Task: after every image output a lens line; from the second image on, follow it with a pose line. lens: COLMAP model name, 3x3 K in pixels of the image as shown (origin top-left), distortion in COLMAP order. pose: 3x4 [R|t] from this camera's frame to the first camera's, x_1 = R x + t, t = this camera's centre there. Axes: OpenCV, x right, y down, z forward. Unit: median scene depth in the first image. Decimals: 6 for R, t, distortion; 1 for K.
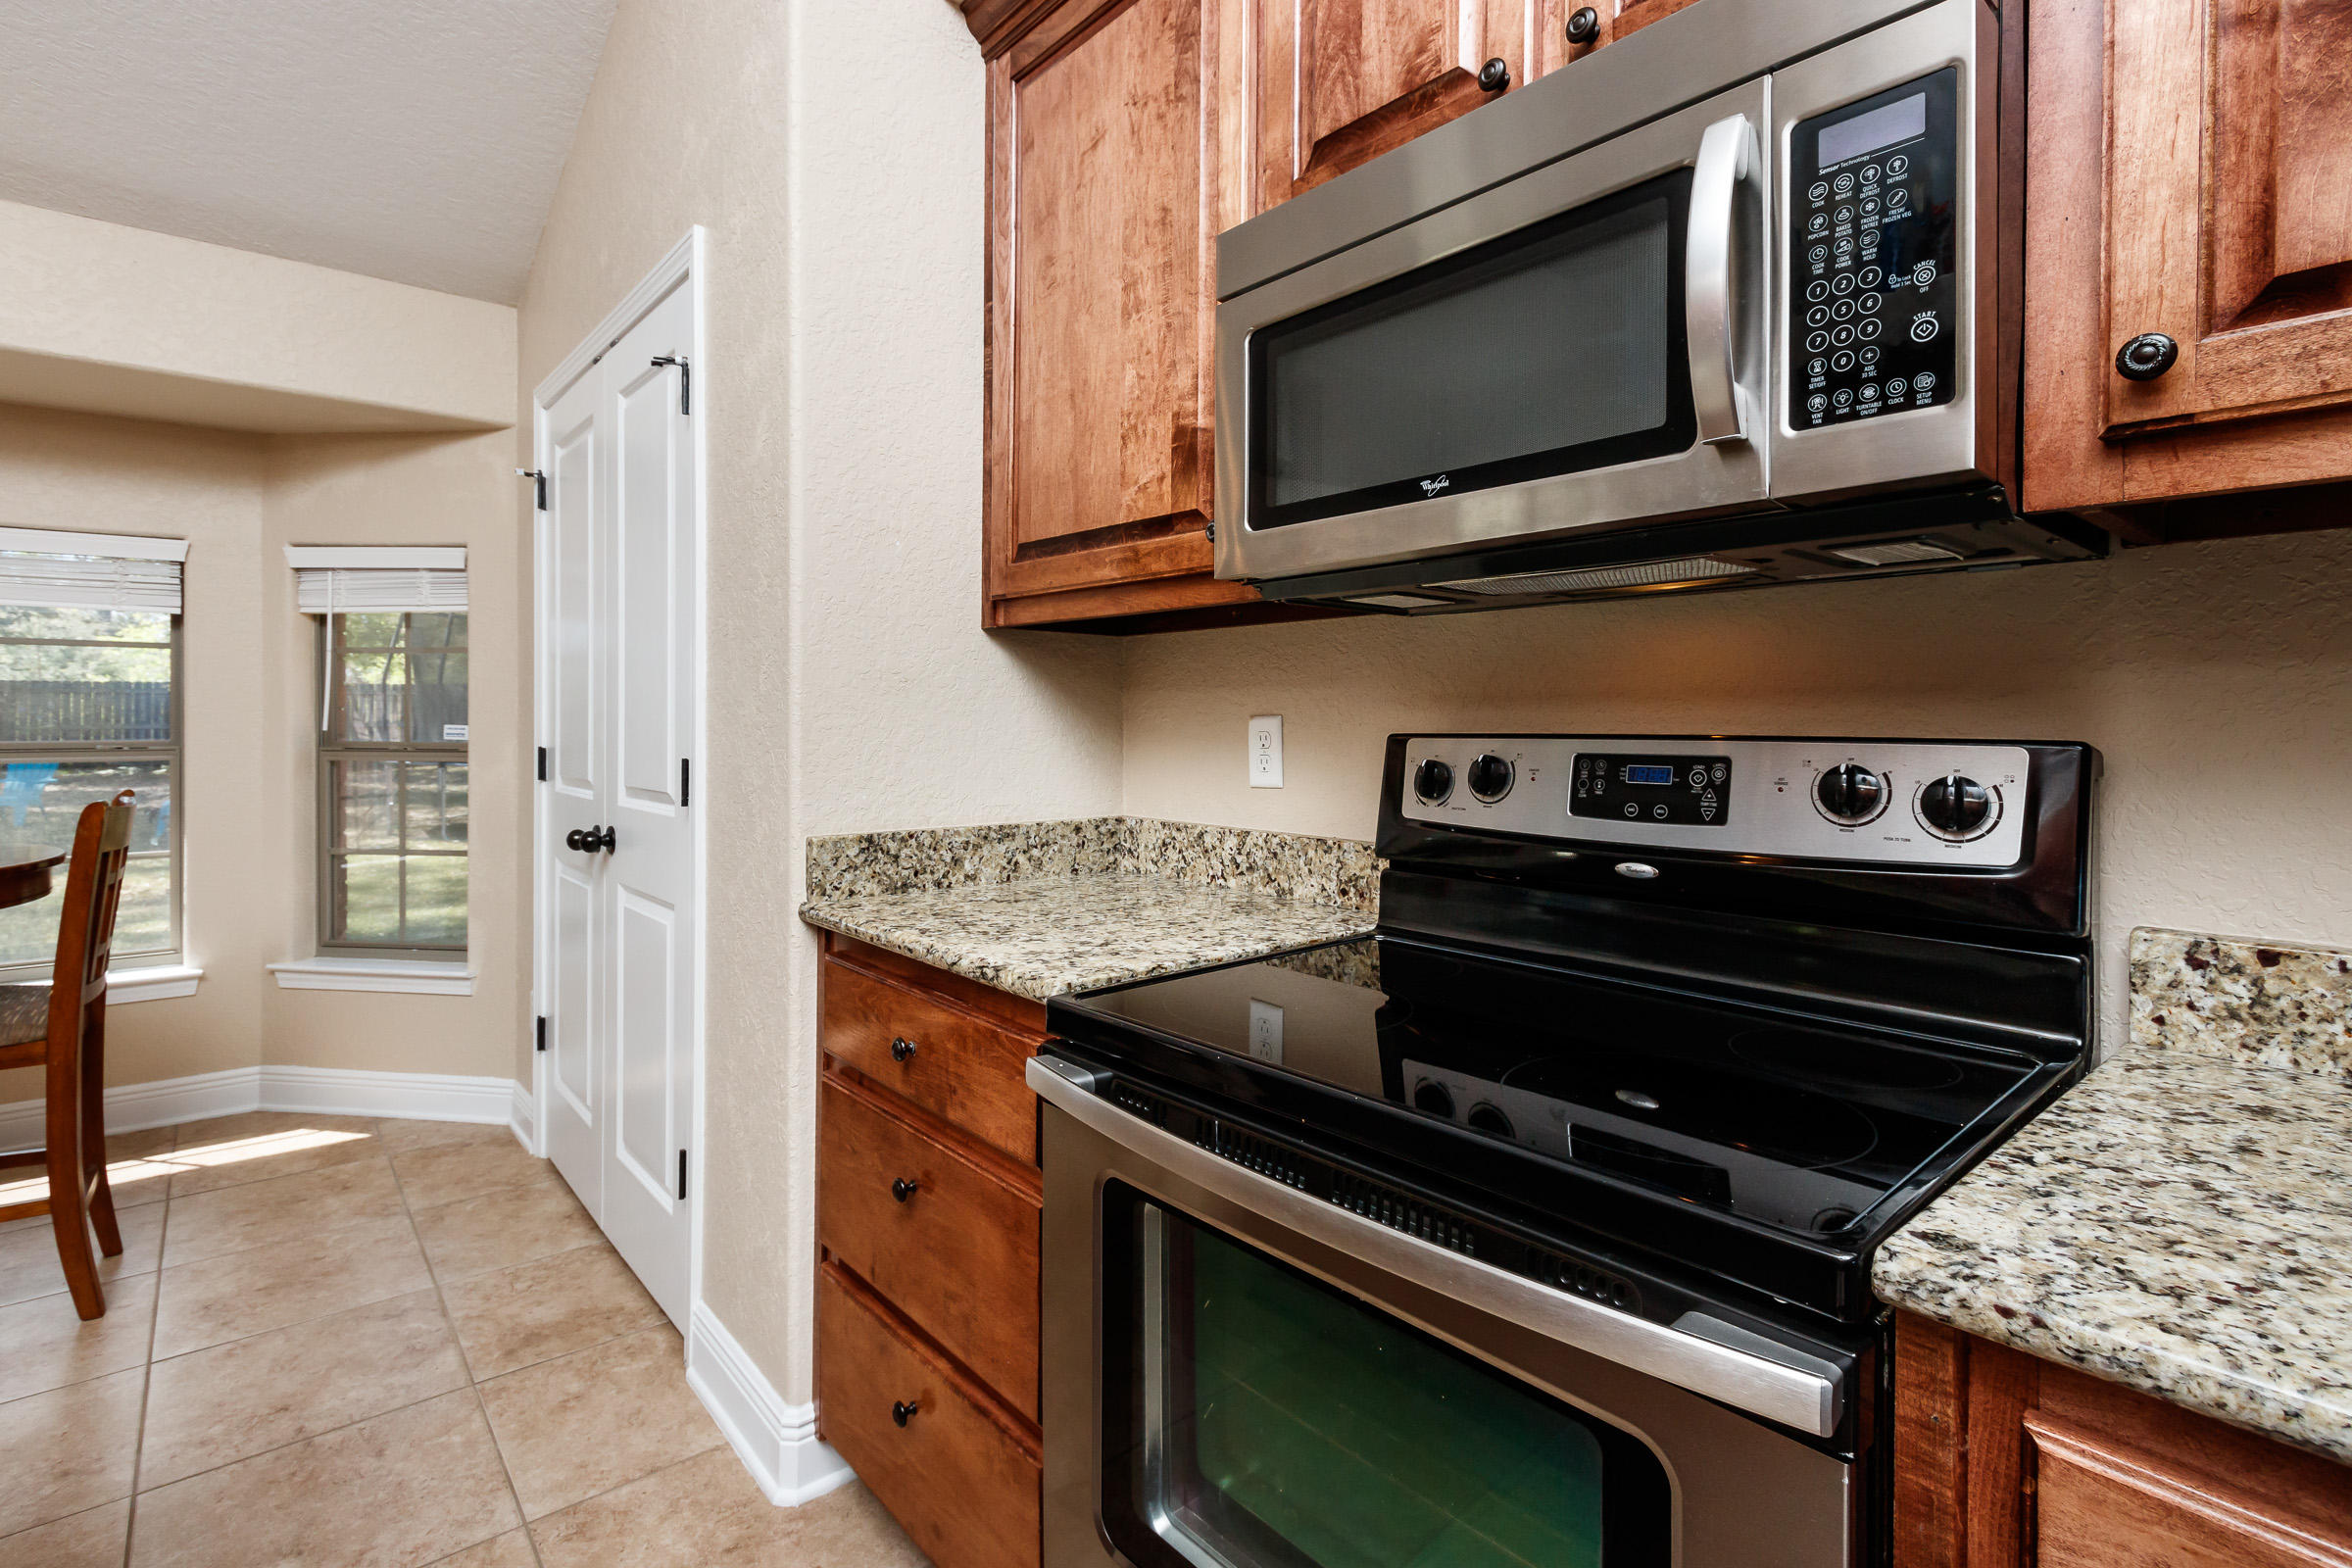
lens RADIAL K [[1118.2, 0, 1145.3], [0, 1118.2, 724.4], [0, 0, 1]] dist [0.005012, -0.000416]
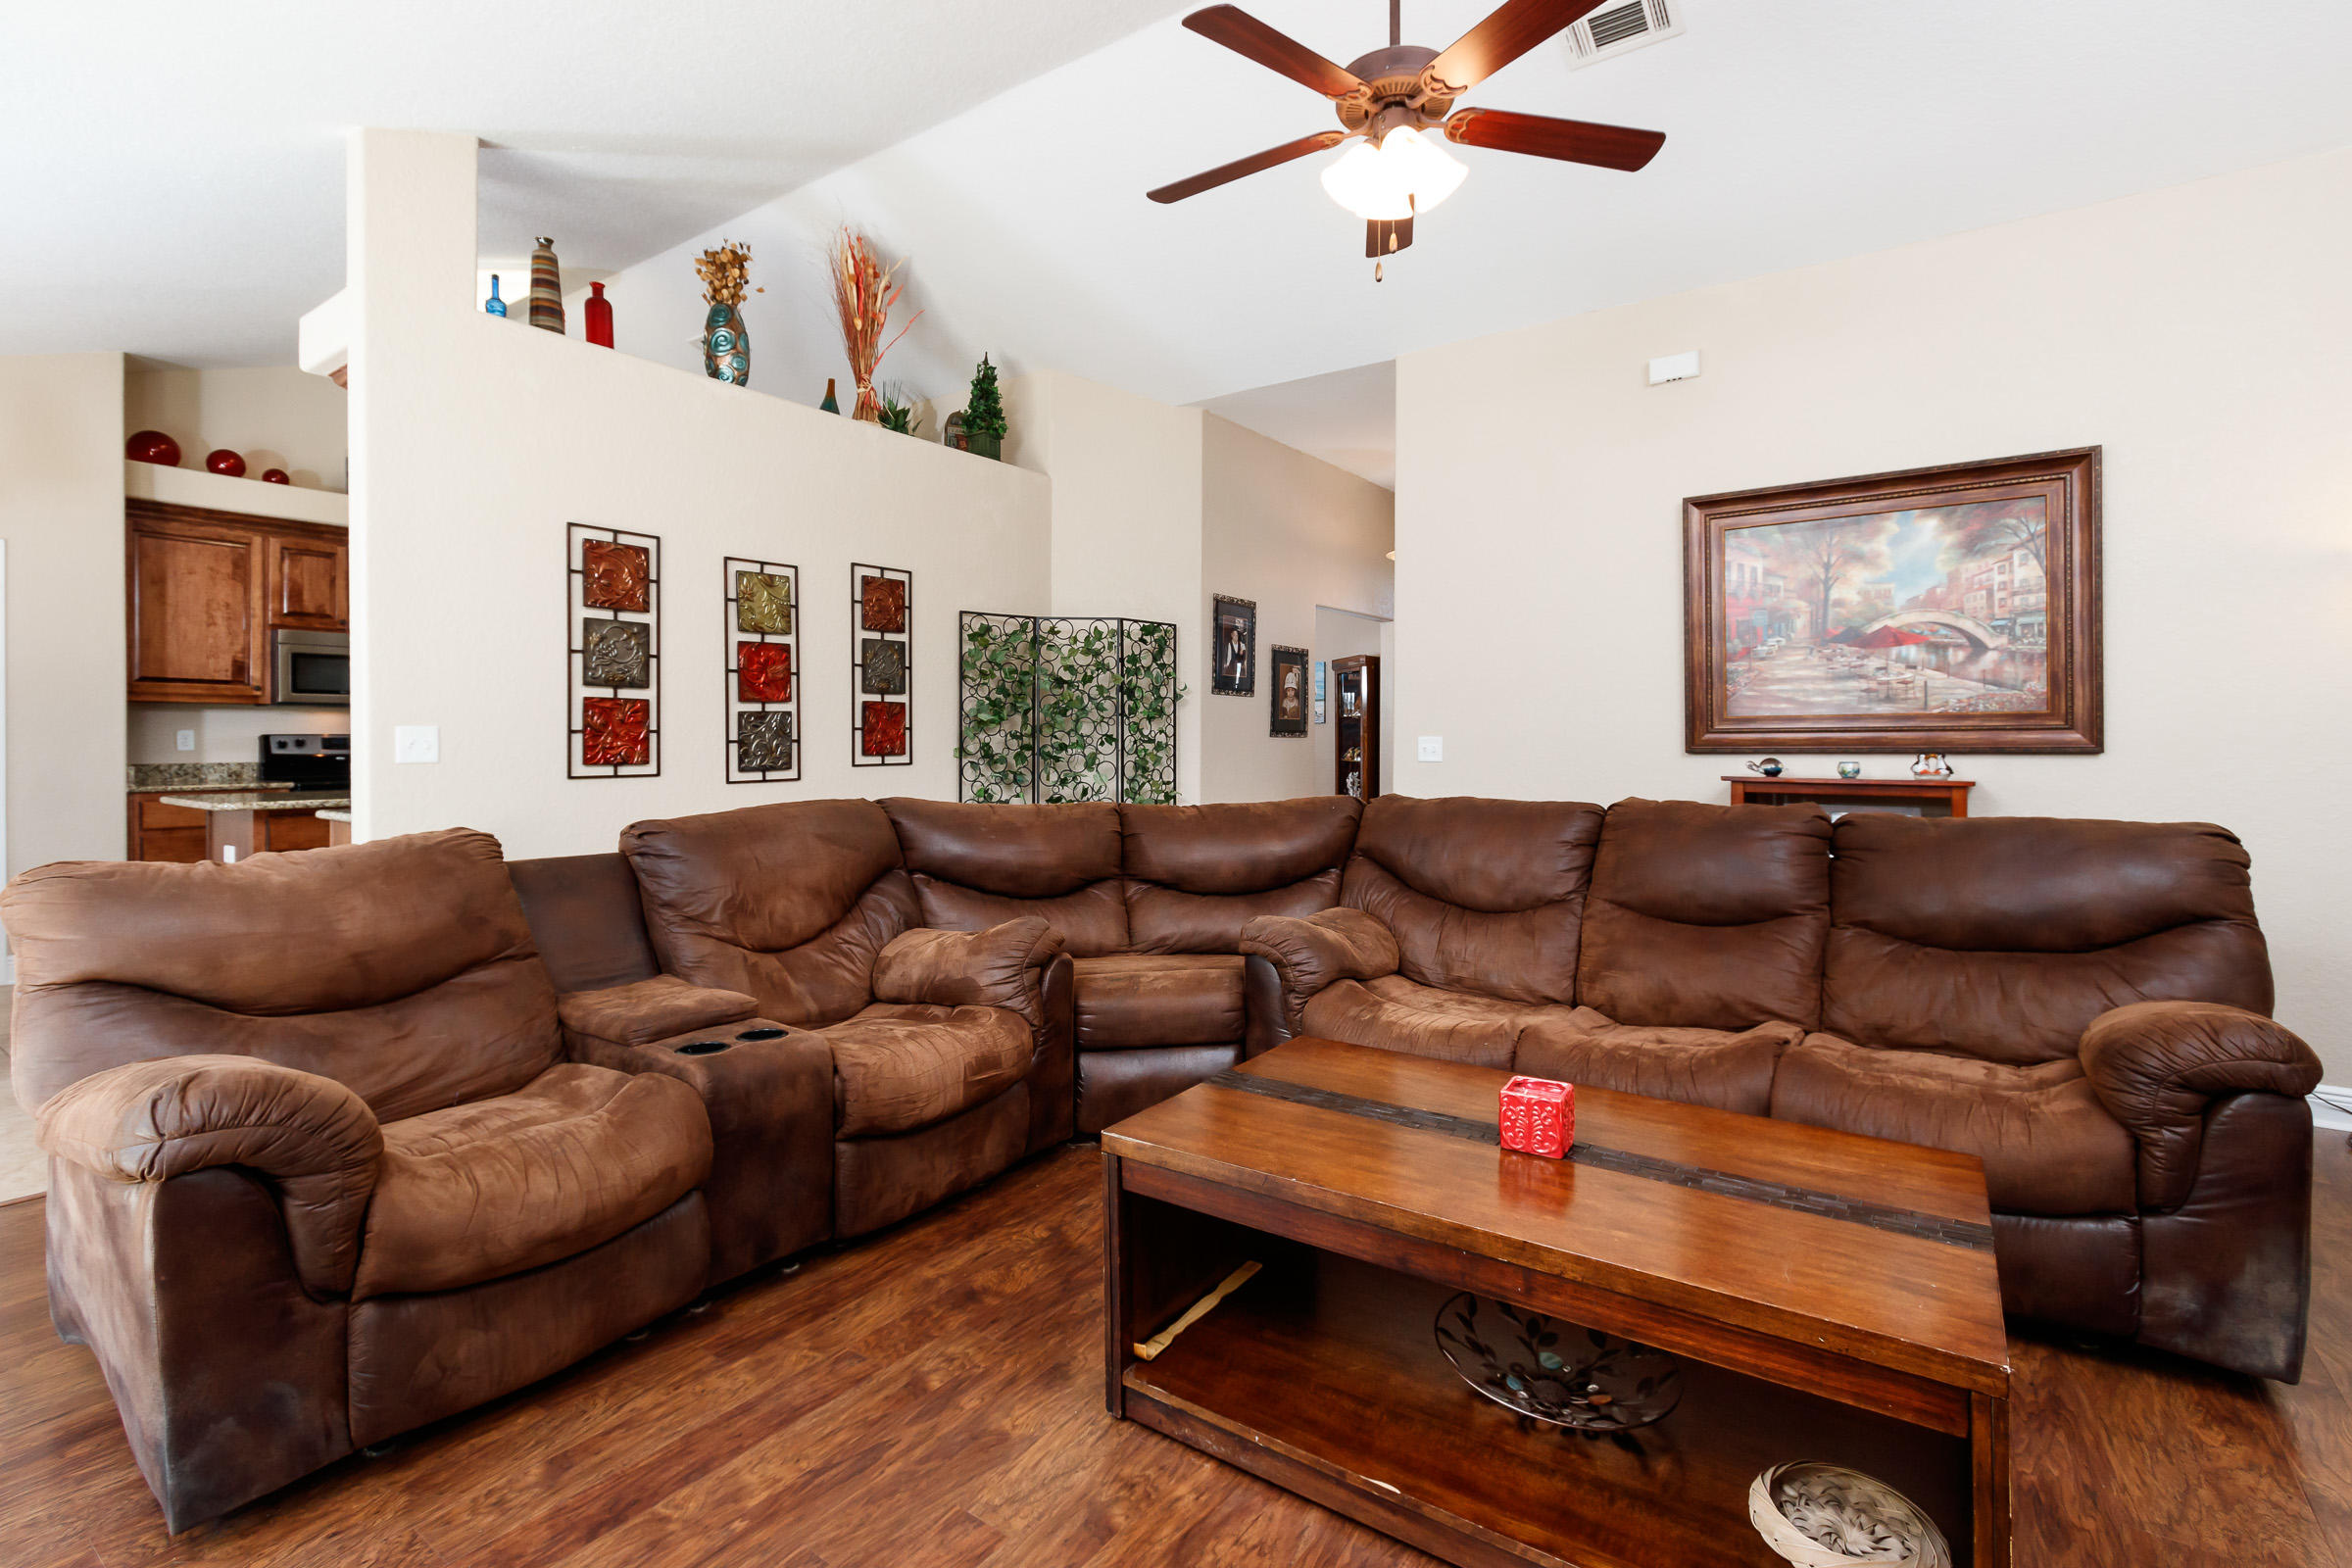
lens RADIAL K [[1118.2, 0, 1185.2], [0, 1118.2, 724.1], [0, 0, 1]] dist [0.005012, -0.000416]
pose [[-0.264237, -0.000060, 0.964458, -4.809332], [-0.004100, 0.999991, -0.001061, -0.039097], [-0.964449, -0.004235, -0.264235, -1.246676]]
